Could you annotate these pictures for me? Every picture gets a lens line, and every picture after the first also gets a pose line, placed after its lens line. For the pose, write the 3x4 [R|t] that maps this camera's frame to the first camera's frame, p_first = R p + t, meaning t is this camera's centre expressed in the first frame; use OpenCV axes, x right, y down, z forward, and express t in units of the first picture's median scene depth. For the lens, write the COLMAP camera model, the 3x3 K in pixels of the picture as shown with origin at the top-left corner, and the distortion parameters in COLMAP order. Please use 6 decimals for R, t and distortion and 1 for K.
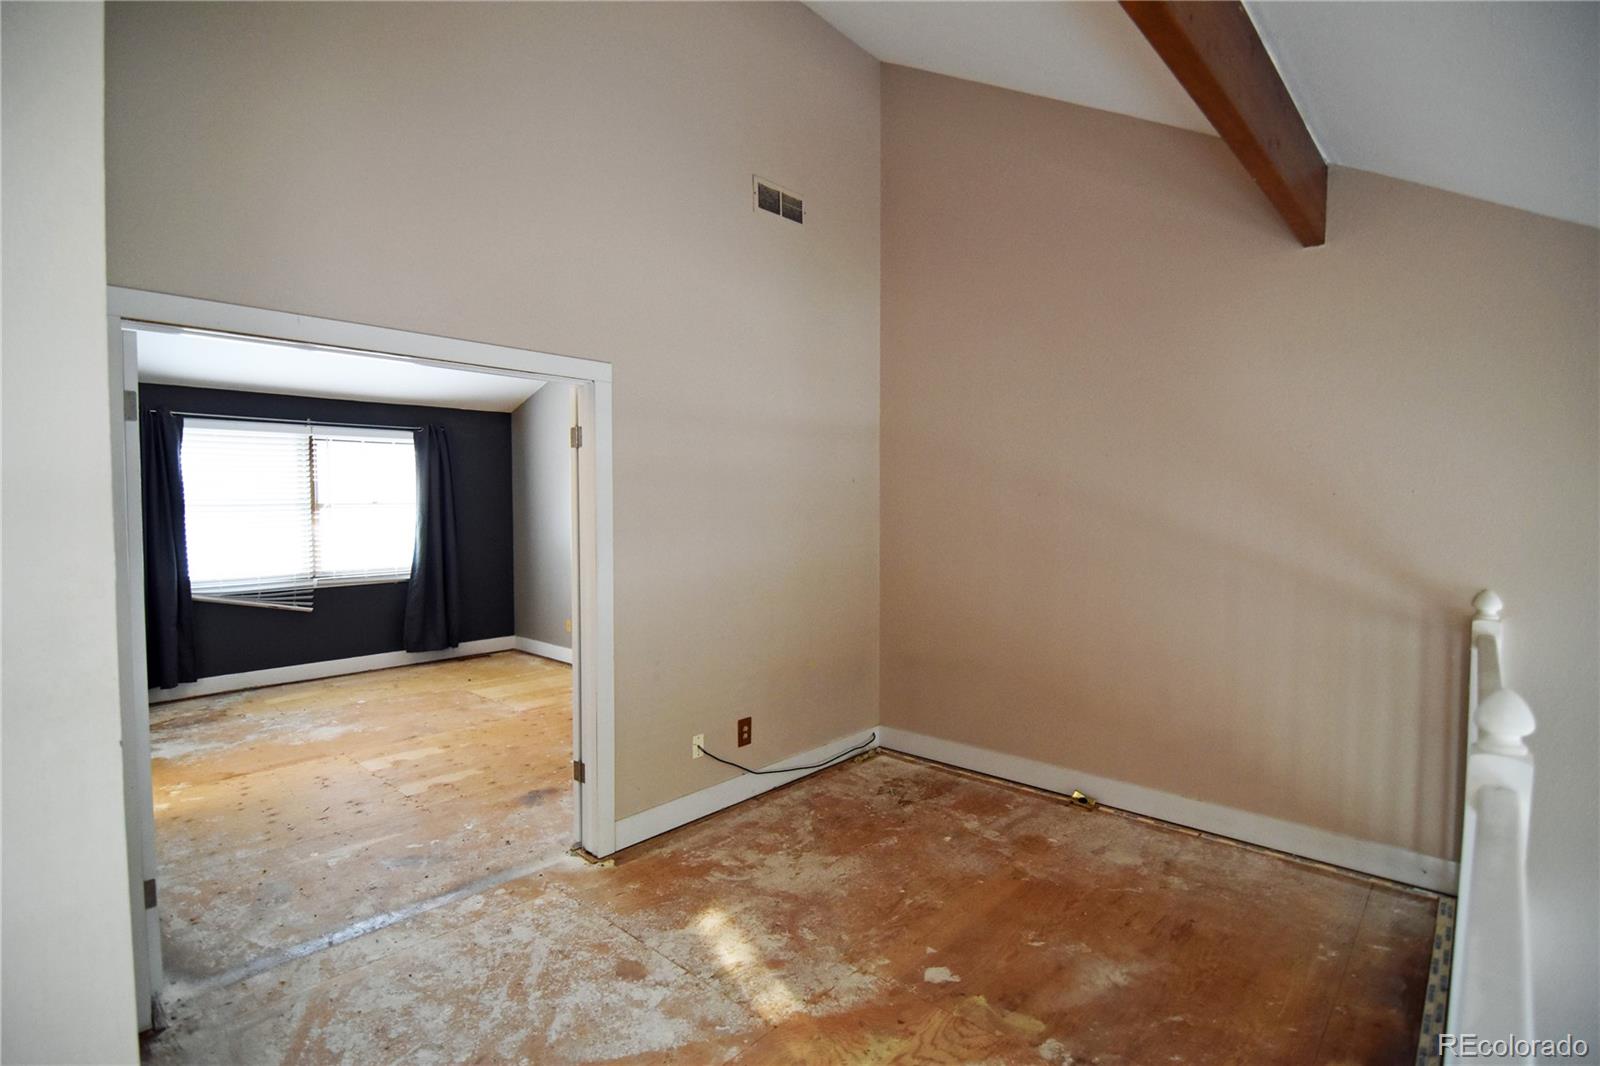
lens RADIAL K [[770.3, 0, 805.1], [0, 770.3, 534.9], [0, 0, 1]] dist [-0.012015, -0.007029]
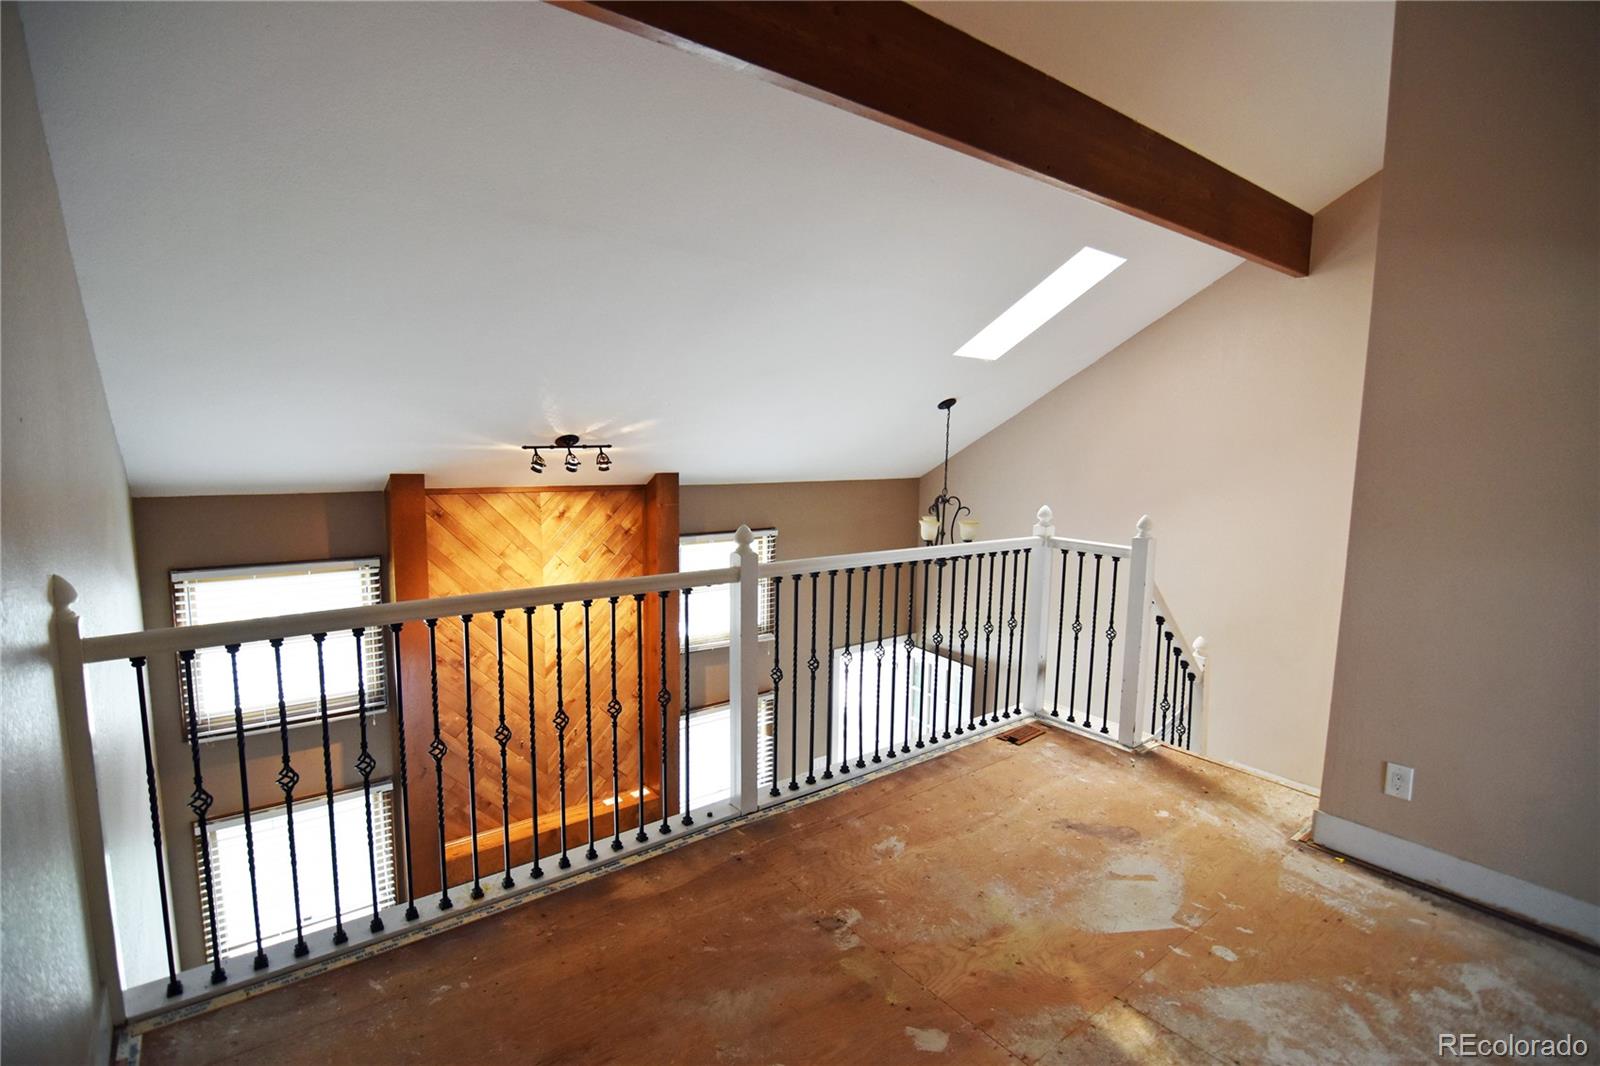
lens RADIAL K [[770.3, 0, 806.2], [0, 770.3, 526.1], [0, 0, 1]] dist [-0.012015, -0.007029]
pose [[-0.985827, -0.037800, 0.163450, 0.099657], [-0.011413, 0.987139, 0.159457, -0.045401], [-0.167375, 0.155332, -0.973580, 0.896095]]
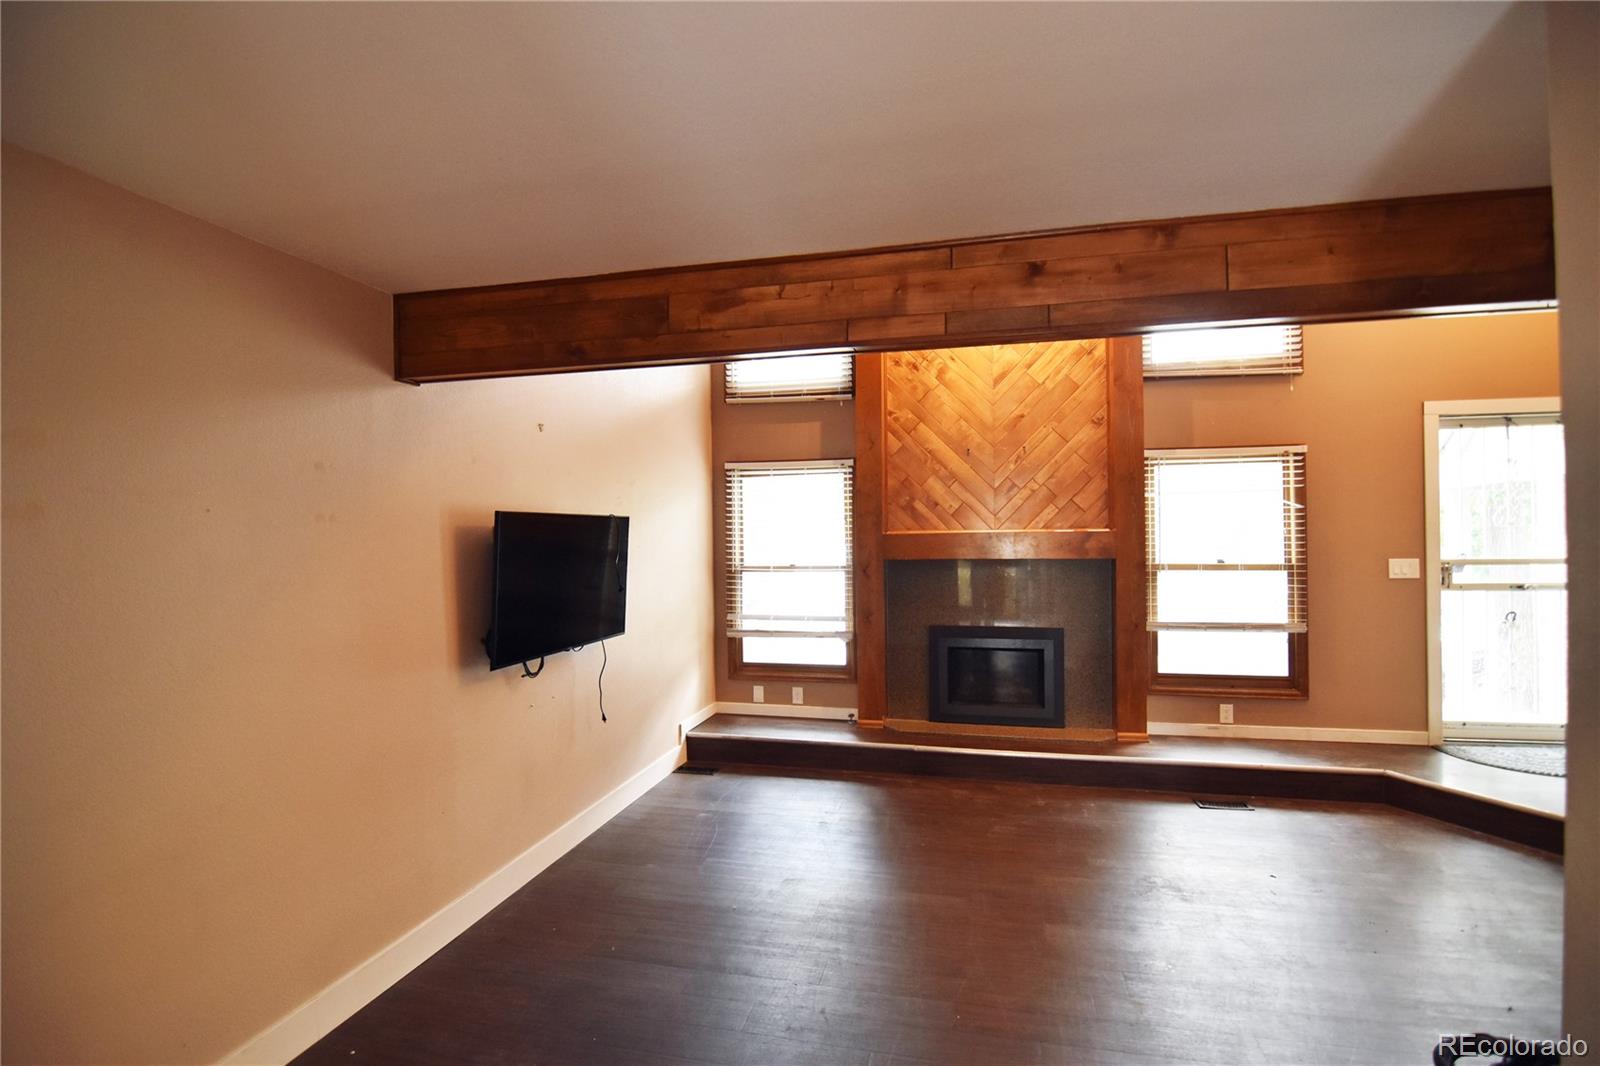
lens RADIAL K [[770.3, 0, 794.6], [0, 770.3, 530.7], [0, 0, 1]] dist [-0.012015, -0.007029]
pose [[-0.468776, 0.009992, 0.883260, -0.213667], [0.051293, 0.998557, 0.015927, 0.523828], [-0.881826, 0.052771, -0.468612, 0.713200]]
